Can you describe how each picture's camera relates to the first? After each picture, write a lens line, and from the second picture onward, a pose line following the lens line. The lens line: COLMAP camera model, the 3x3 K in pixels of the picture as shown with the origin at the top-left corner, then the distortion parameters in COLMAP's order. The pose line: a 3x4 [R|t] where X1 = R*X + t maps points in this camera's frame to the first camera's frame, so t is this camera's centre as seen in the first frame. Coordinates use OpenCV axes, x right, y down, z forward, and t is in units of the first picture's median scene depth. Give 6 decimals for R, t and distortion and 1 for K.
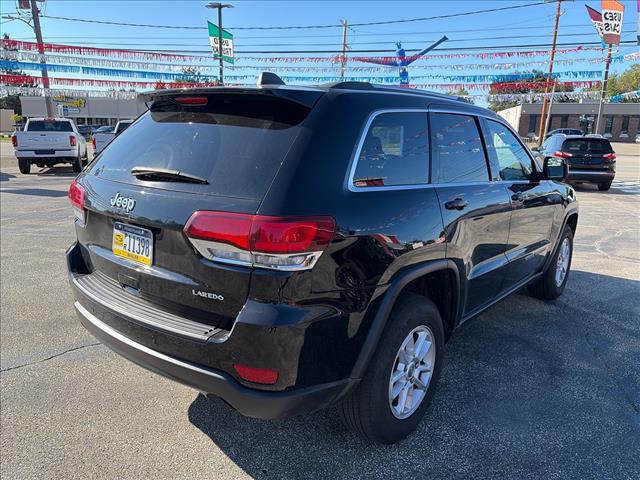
lens RADIAL K [[487.9, 0, 320.0], [0, 487.9, 240.0], [0, 0, 1]] dist [0.025268, -0.000188]
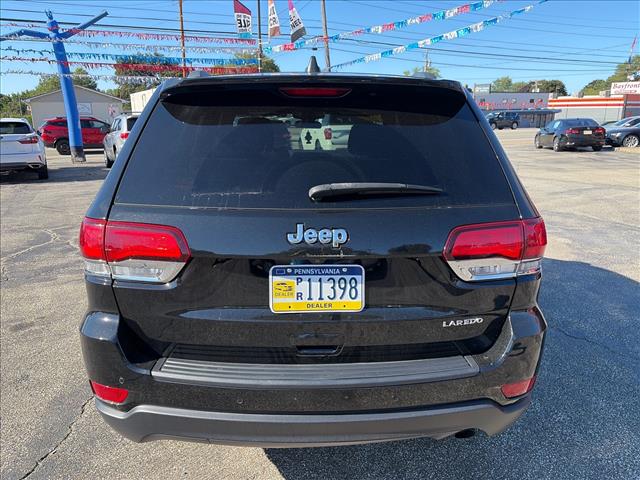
lens RADIAL K [[477.5, 0, 320.0], [0, 477.5, 240.0], [0, 0, 1]] dist [0.122255, -0.151901]
pose [[0.756102, -0.182281, 0.628556, -0.094000], [0.159555, 0.982791, 0.093077, -0.015113], [-0.634706, 0.029914, 0.772175, 0.049913]]
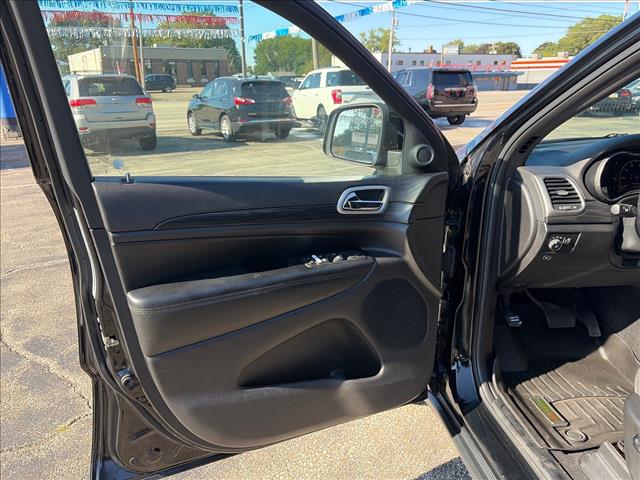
lens RADIAL K [[483.6, 0, 317.8], [0, 483.6, 236.3], [0, 0, 1]] dist [0.060250, -0.065758]
pose [[0.693447, -0.243453, 0.678131, -0.042278], [0.177814, 0.969899, 0.166369, -0.048455], [-0.698222, 0.005213, 0.715862, 0.231612]]
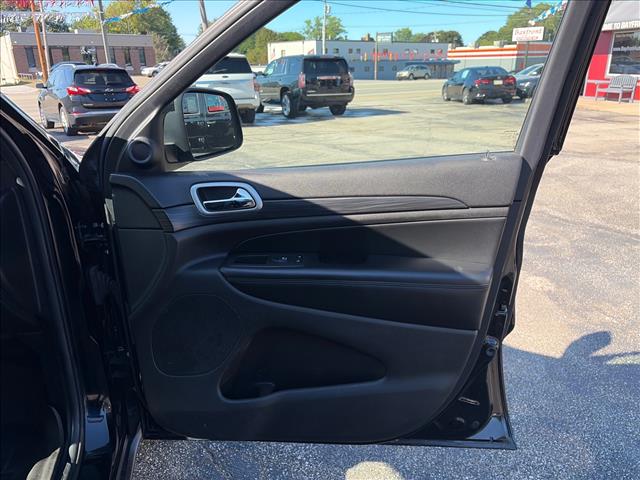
lens RADIAL K [[487.9, 0, 320.0], [0, 487.9, 240.0], [0, 0, 1]] dist [0.025268, -0.000188]
pose [[0.620782, -0.283955, 0.730752, 0.067602], [0.193192, 0.958765, 0.208437, -0.025776], [-0.759807, 0.011781, 0.650043, 0.147853]]
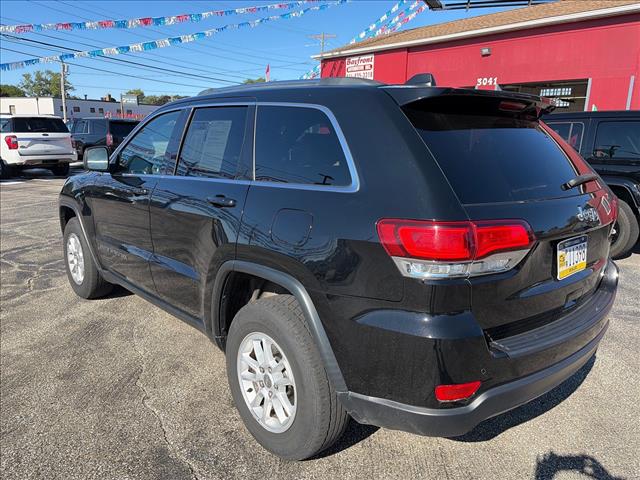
lens RADIAL K [[477.5, 0, 320.0], [0, 477.5, 240.0], [0, 0, 1]] dist [0.122255, -0.151901]
pose [[0.159422, -0.232707, 0.959391, -0.158839], [0.199932, 0.959293, 0.199460, -0.036440], [-0.966753, 0.160014, 0.199458, 0.147292]]
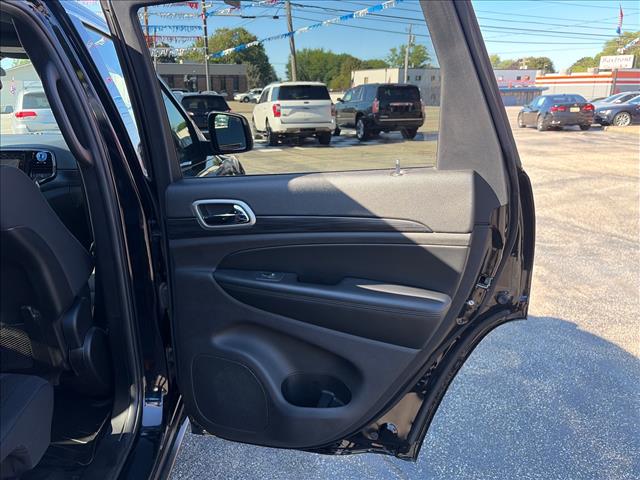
lens RADIAL K [[483.6, 0, 317.8], [0, 483.6, 236.3], [0, 0, 1]] dist [0.060250, -0.065758]
pose [[0.742737, -0.208550, 0.636277, 0.032482], [0.164675, 0.977966, 0.128316, -0.016862], [-0.649017, 0.009473, 0.760715, 0.098201]]
